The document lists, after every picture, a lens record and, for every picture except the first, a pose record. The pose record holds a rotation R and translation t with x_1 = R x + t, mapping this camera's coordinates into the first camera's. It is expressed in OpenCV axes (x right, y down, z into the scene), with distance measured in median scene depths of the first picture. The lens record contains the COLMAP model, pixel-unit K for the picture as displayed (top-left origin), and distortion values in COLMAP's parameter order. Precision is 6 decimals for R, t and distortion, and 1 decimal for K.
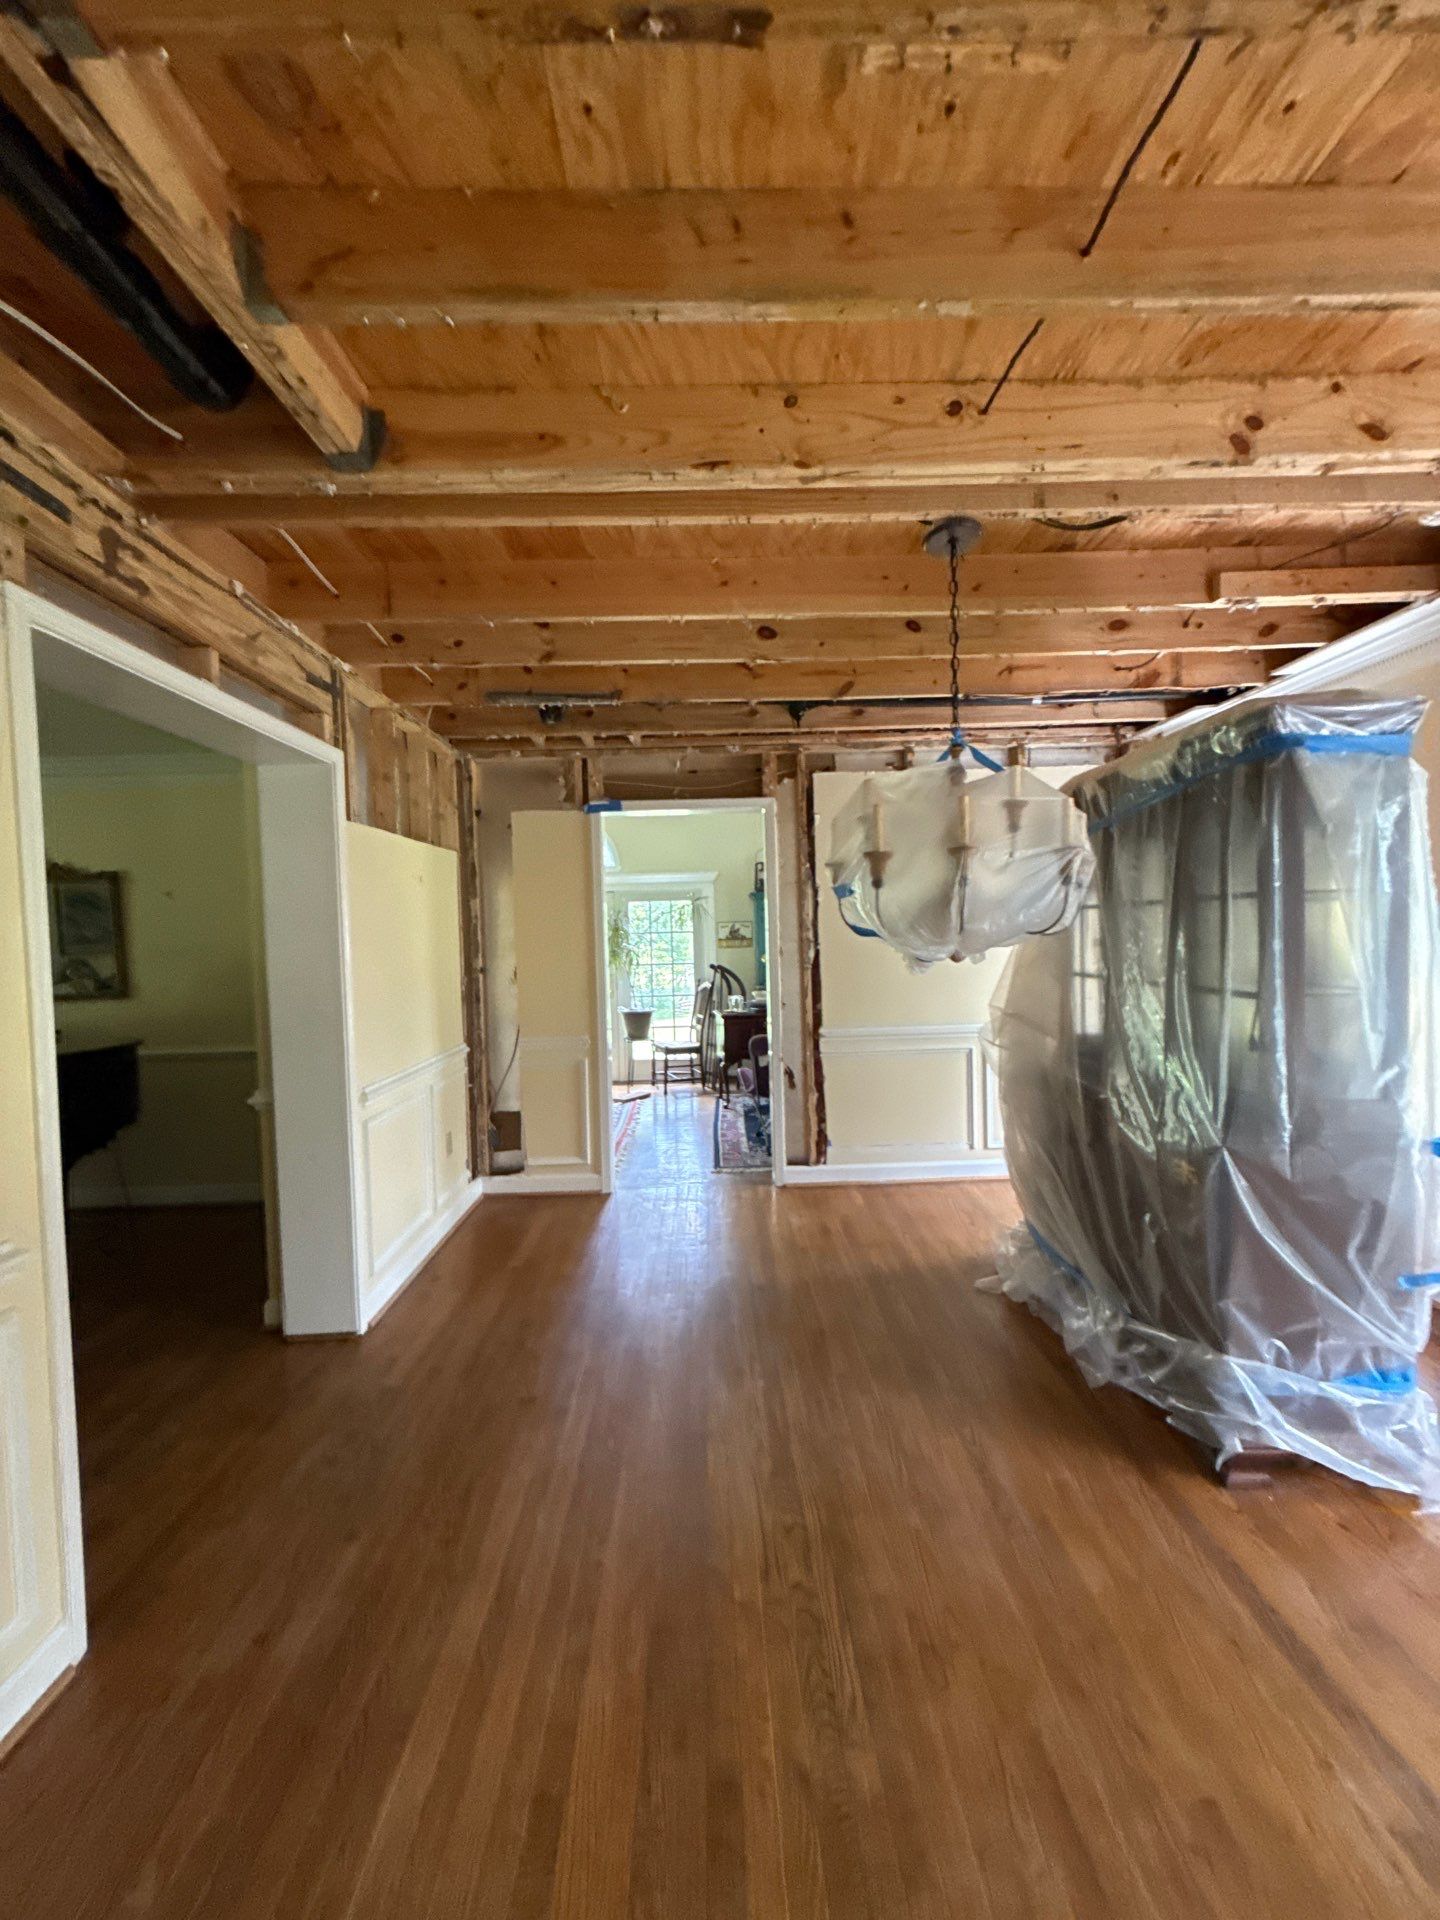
lens RADIAL K [[763.7, 0, 723.1], [0, 763.7, 954.8], [0, 0, 1]] dist [-0.001701, -0.000575]
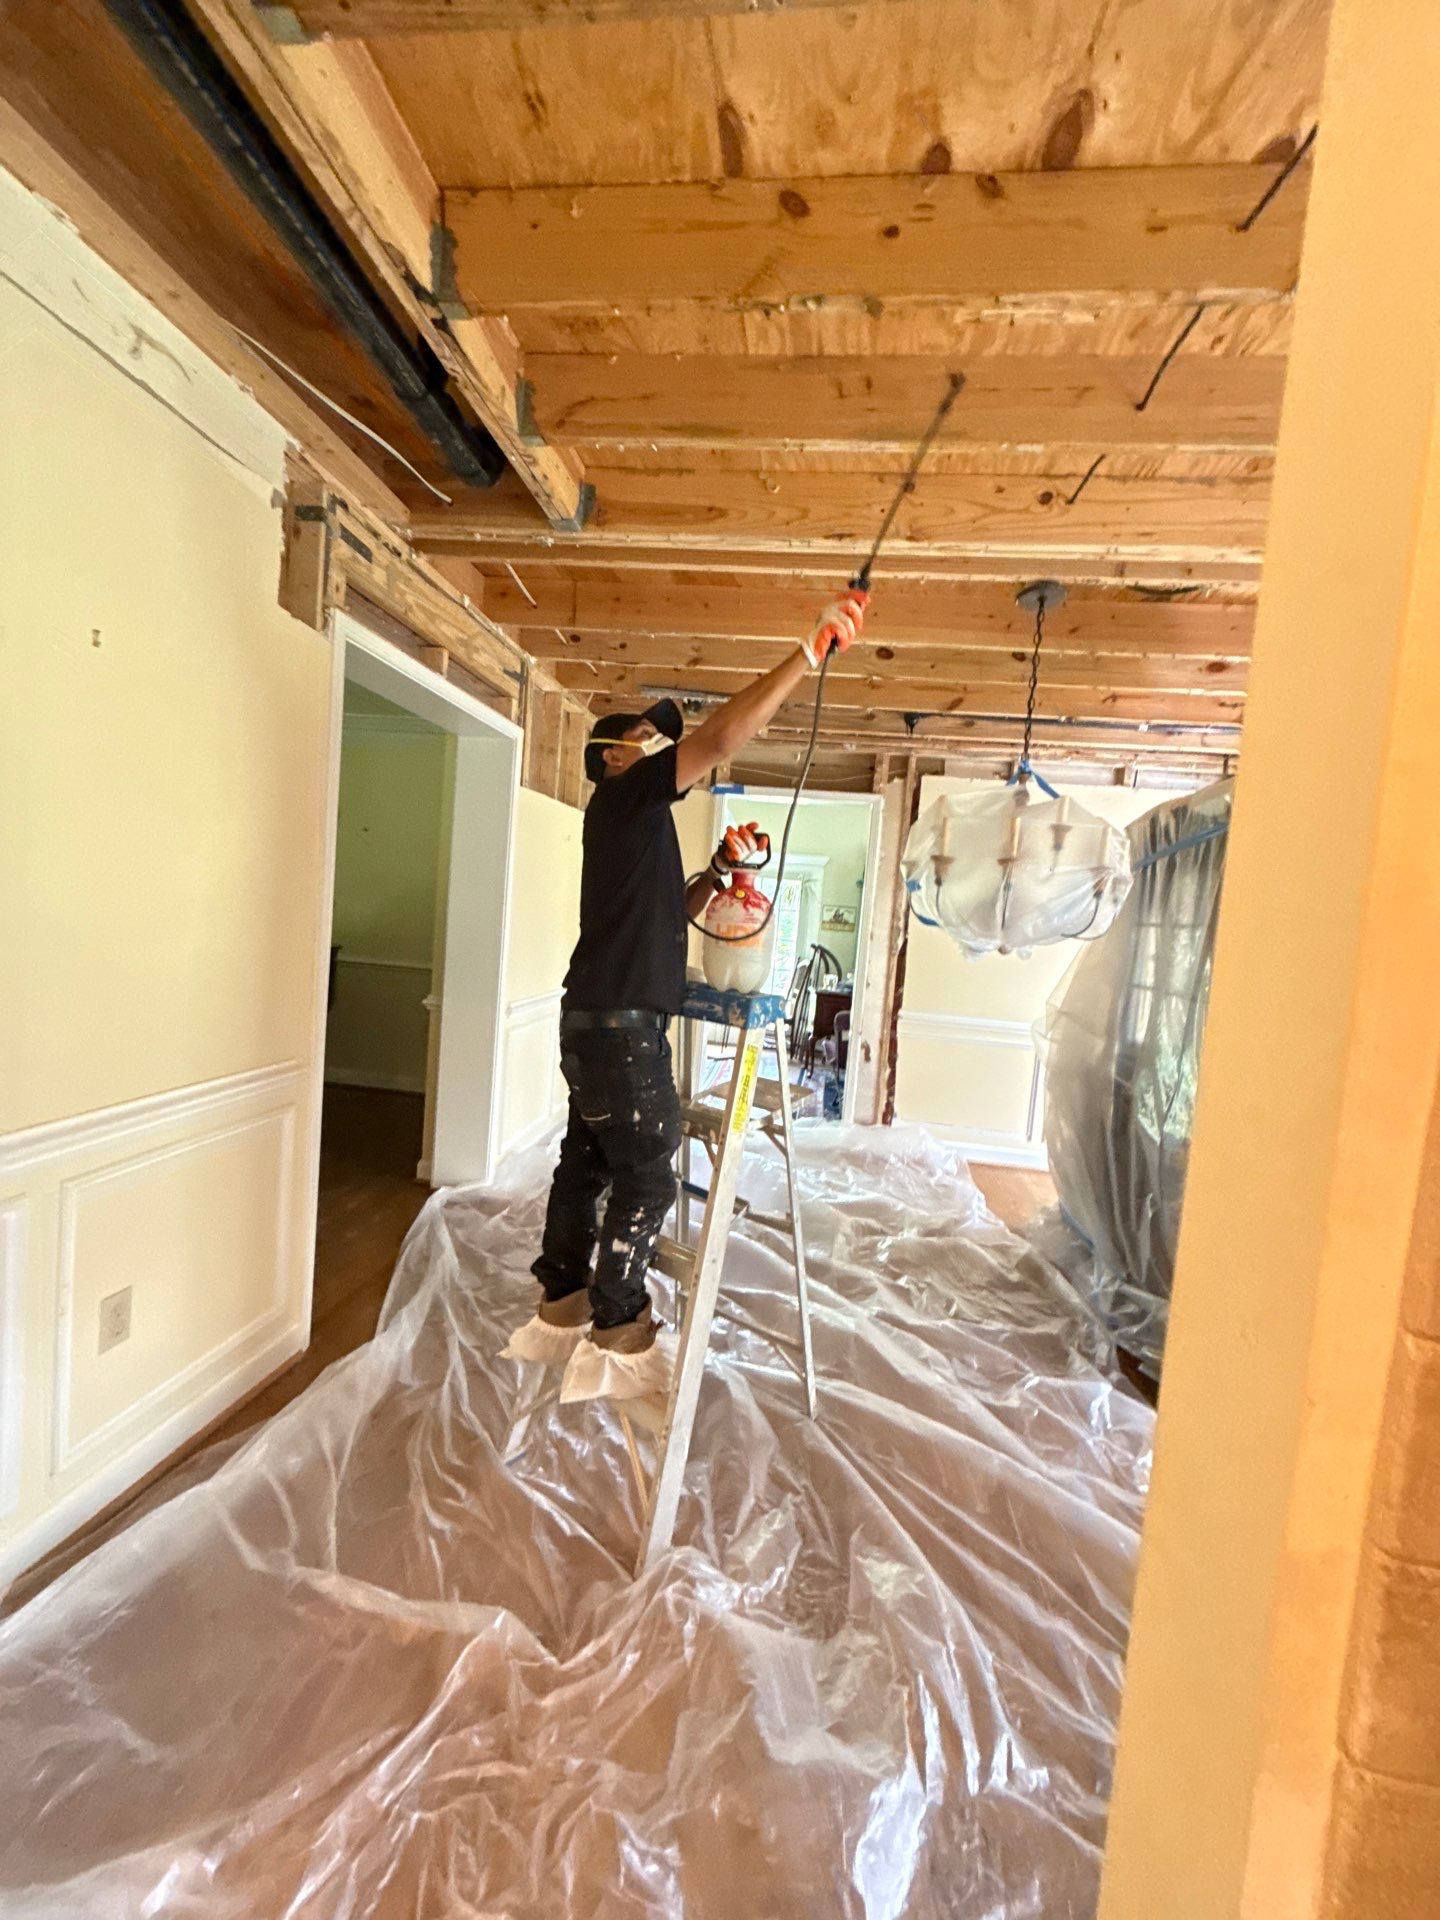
lens RADIAL K [[767.6, 0, 720.0], [0, 767.6, 960.0], [0, 0, 1]] dist [-0.008590, -0.000142]
pose [[0.982368, 0.120737, -0.142742, 0.047290], [-0.115993, 0.992398, 0.041128, 0.020065], [0.146623, -0.023846, 0.988905, -0.251341]]
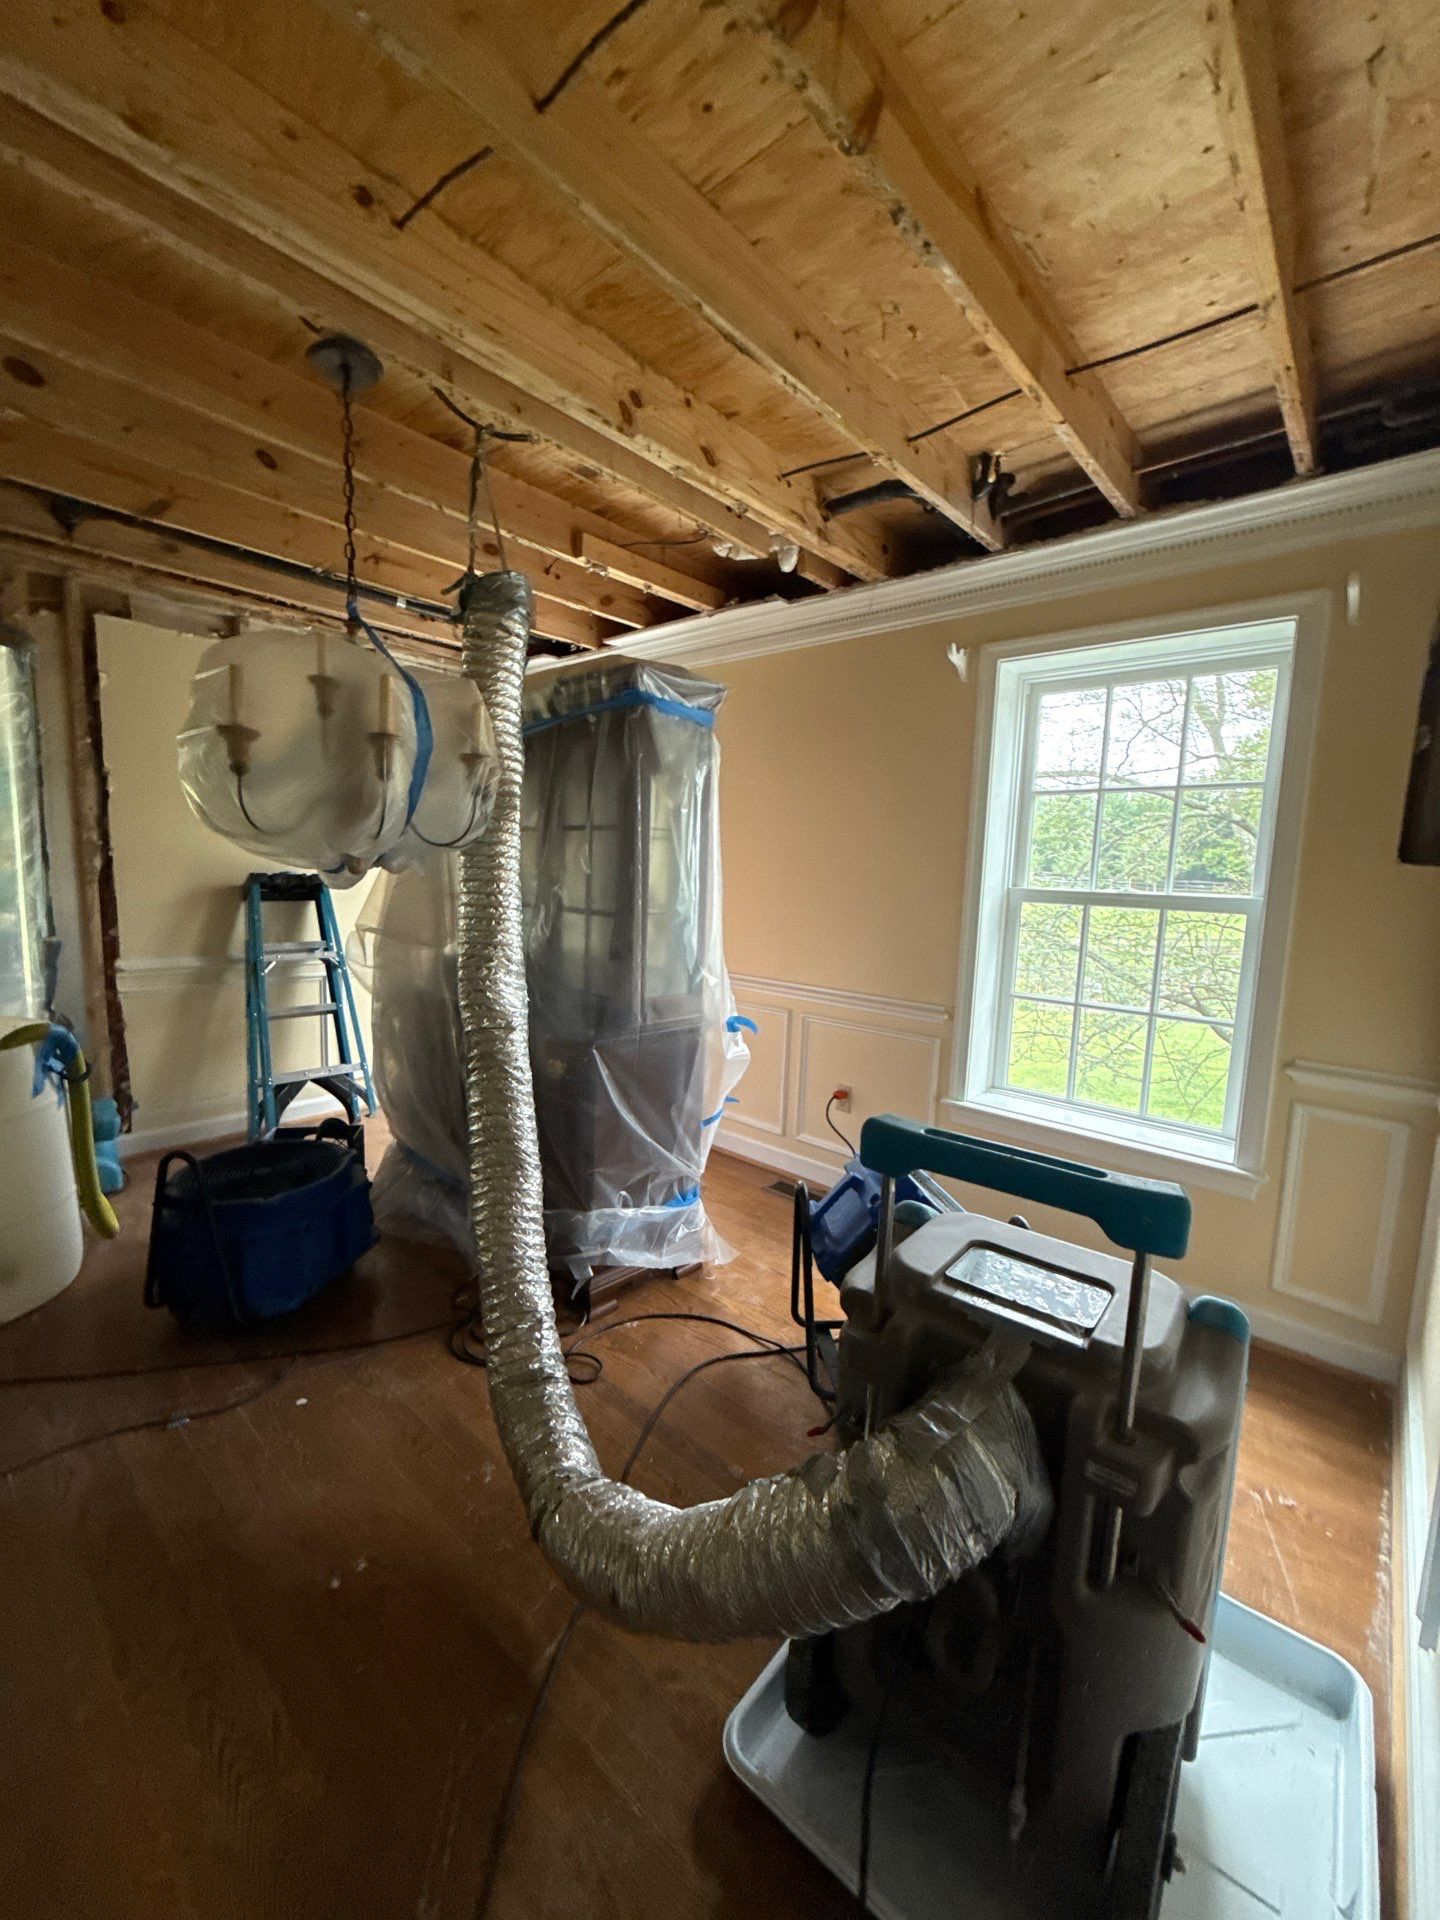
lens RADIAL K [[761.7, 0, 724.0], [0, 761.7, 957.5], [0, 0, 1]] dist [-0.000735, -0.000193]
pose [[0.668772, -0.036681, 0.742562, -0.064493], [-0.036270, 0.995983, 0.081865, 0.017612], [-0.742583, -0.081682, 0.664755, 0.083094]]
